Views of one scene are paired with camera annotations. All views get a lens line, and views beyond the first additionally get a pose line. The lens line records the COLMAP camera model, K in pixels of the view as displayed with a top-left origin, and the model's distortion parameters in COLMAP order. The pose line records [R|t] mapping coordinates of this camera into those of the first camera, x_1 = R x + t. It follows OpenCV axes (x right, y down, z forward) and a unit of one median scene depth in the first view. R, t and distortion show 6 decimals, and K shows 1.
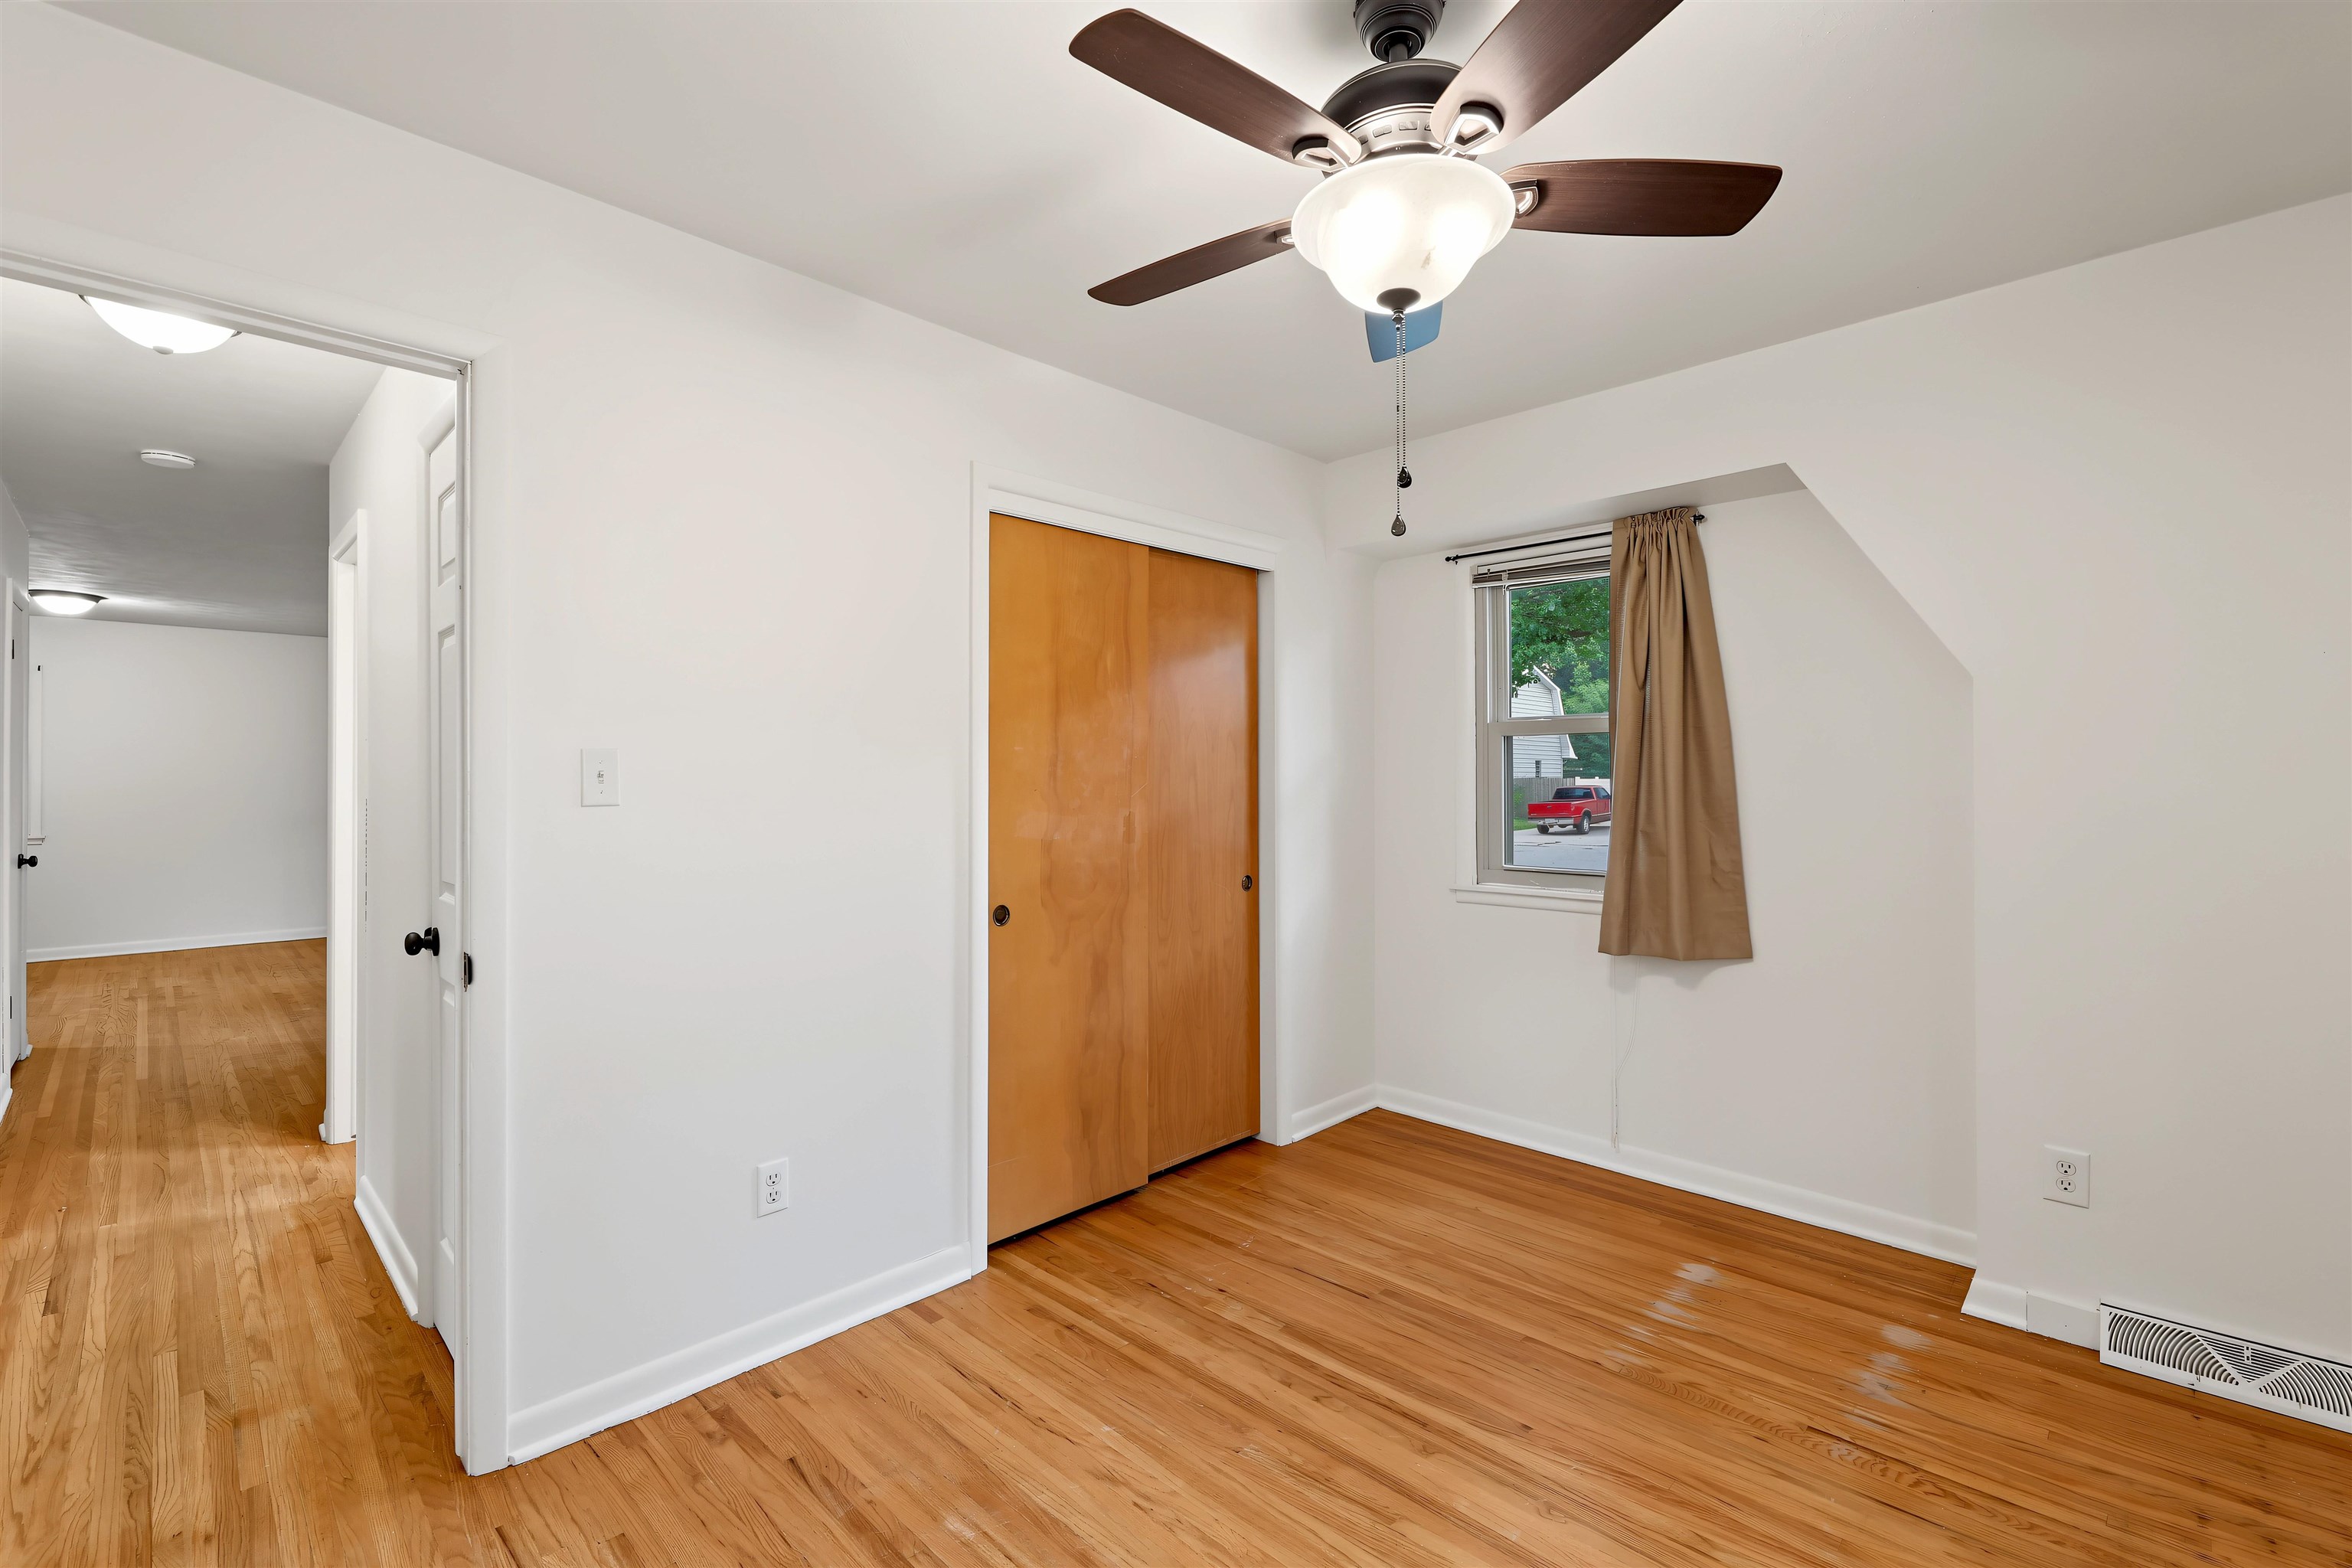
lens RADIAL K [[1026.1, 0, 1189.0], [0, 1026.1, 779.8], [0, 0, 1]] dist [-0.001805, -0.001411]
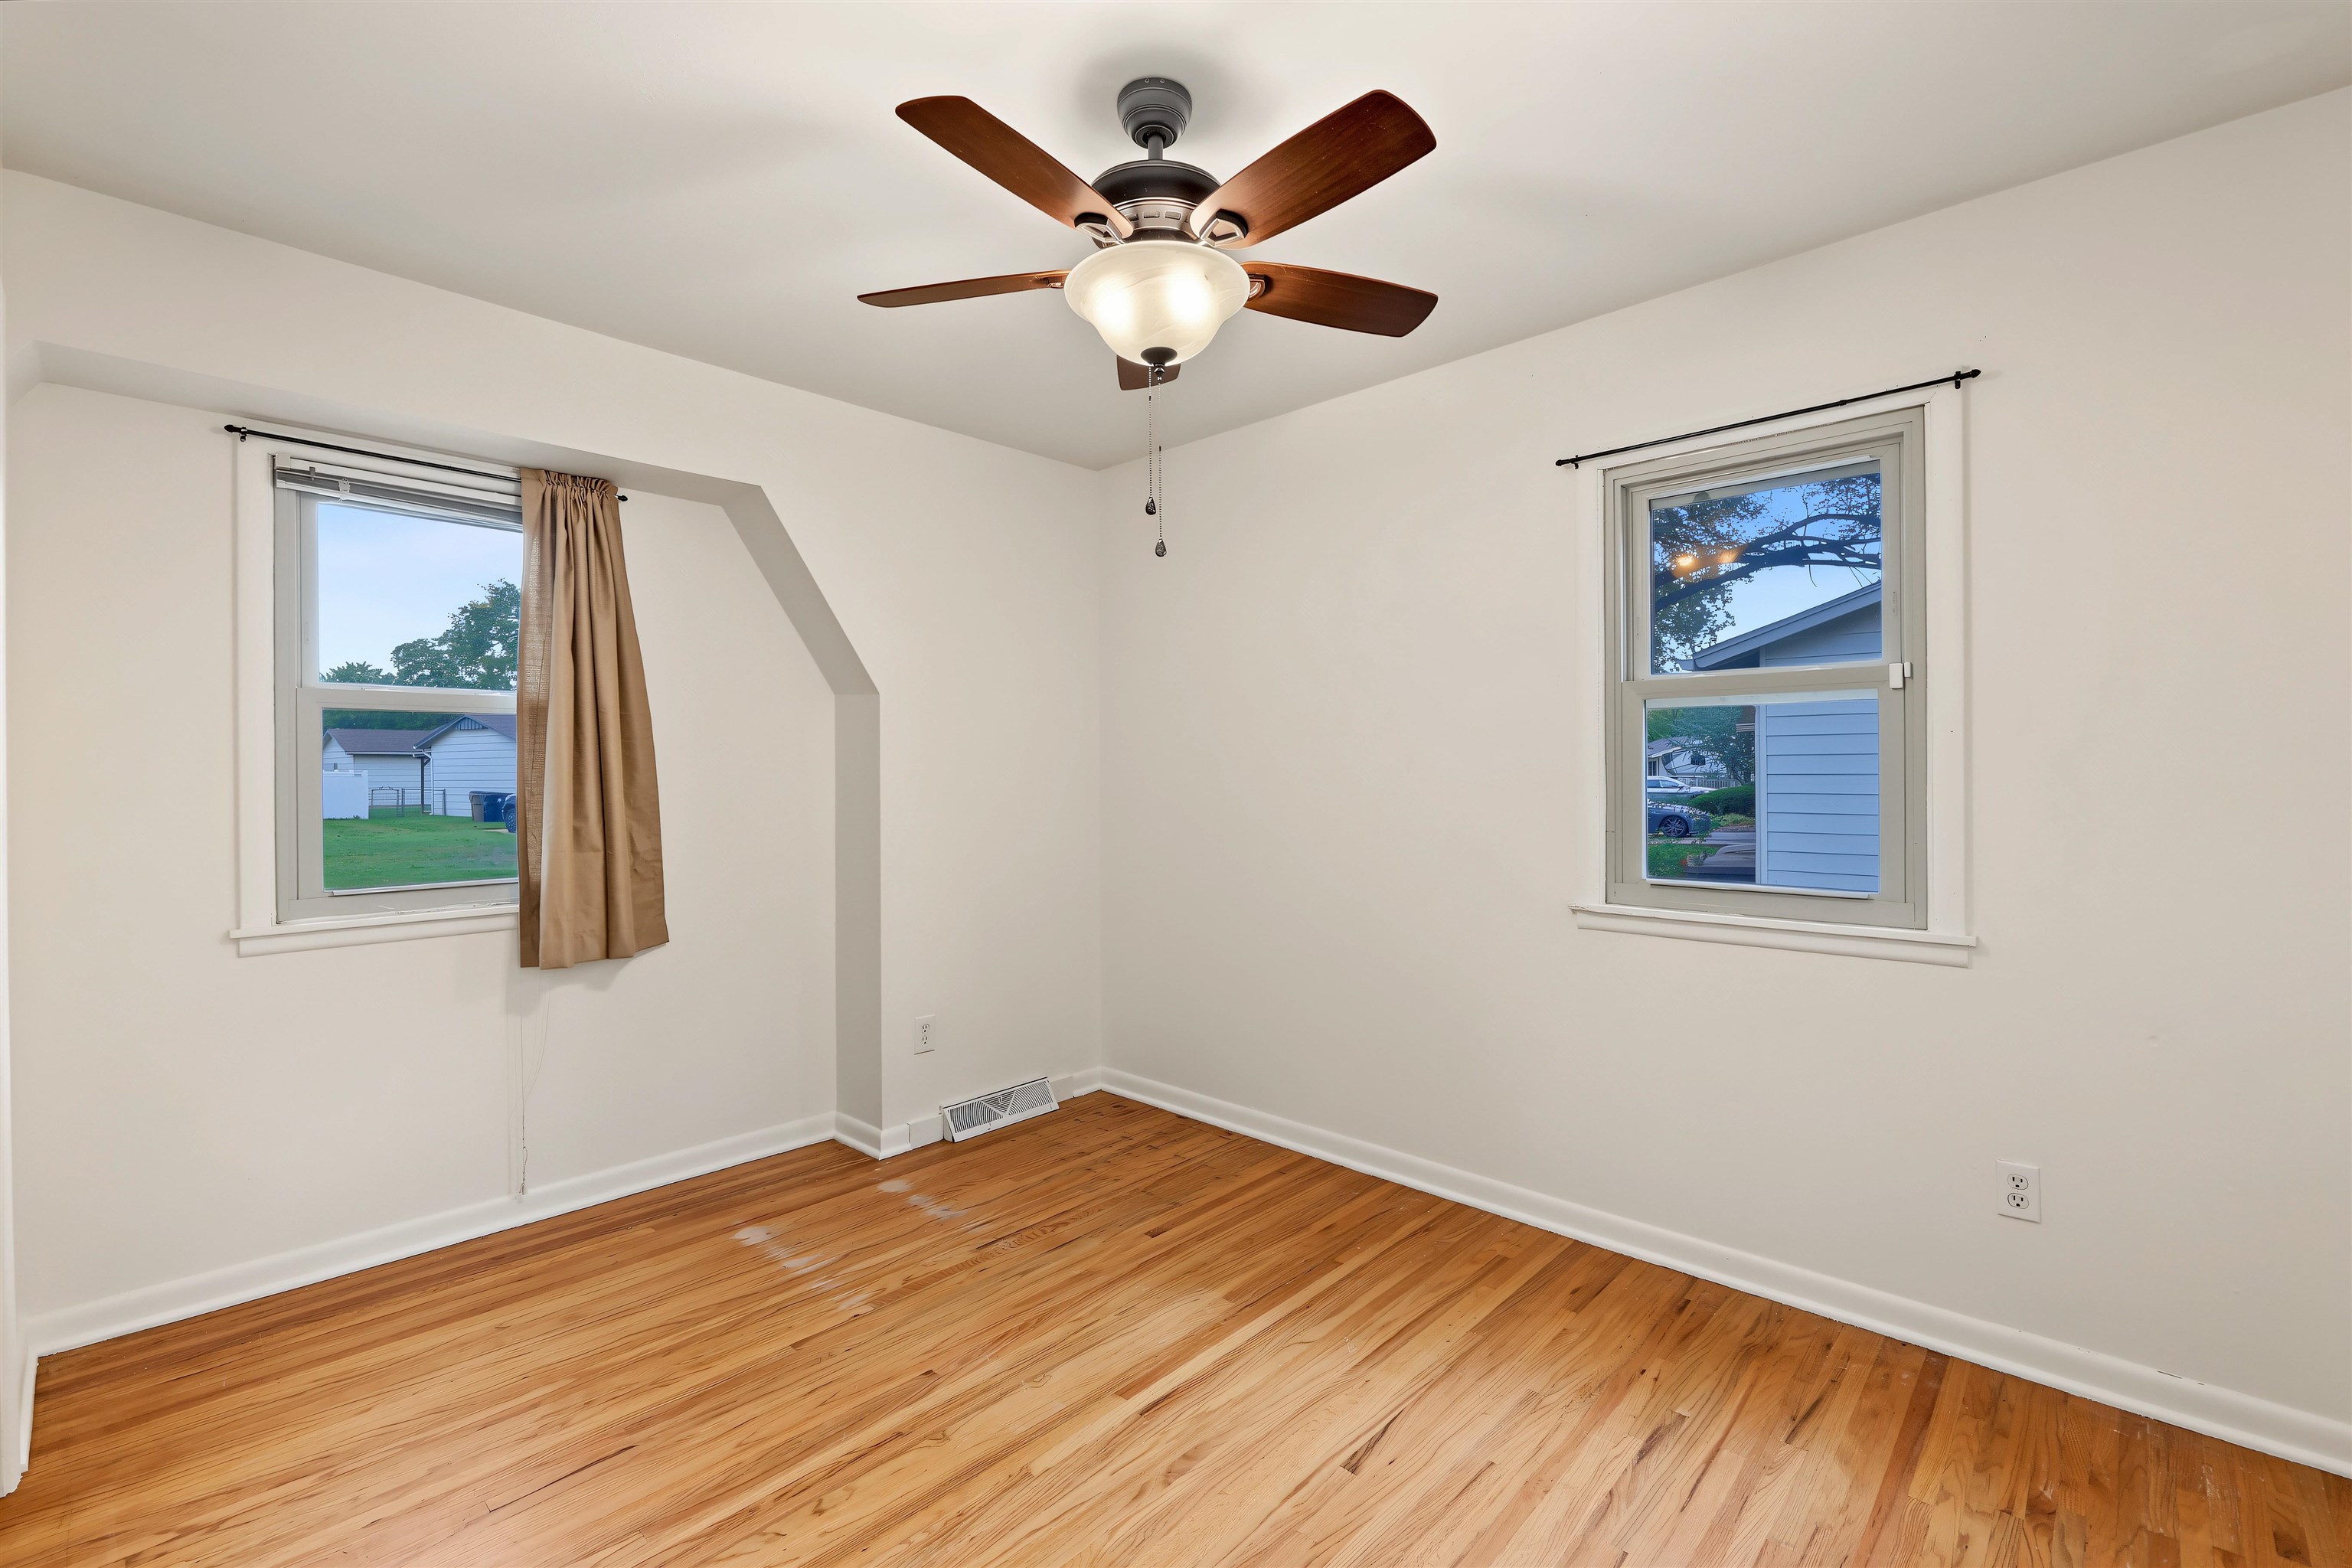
lens RADIAL K [[1026.1, 0, 1181.3], [0, 1026.1, 766.8], [0, 0, 1]] dist [-0.001805, -0.001411]
pose [[-0.024422, 0.004960, 0.999689, -0.623775], [0.004873, 0.999976, -0.004842, 0.006807], [-0.999690, 0.004753, -0.024445, 0.635394]]
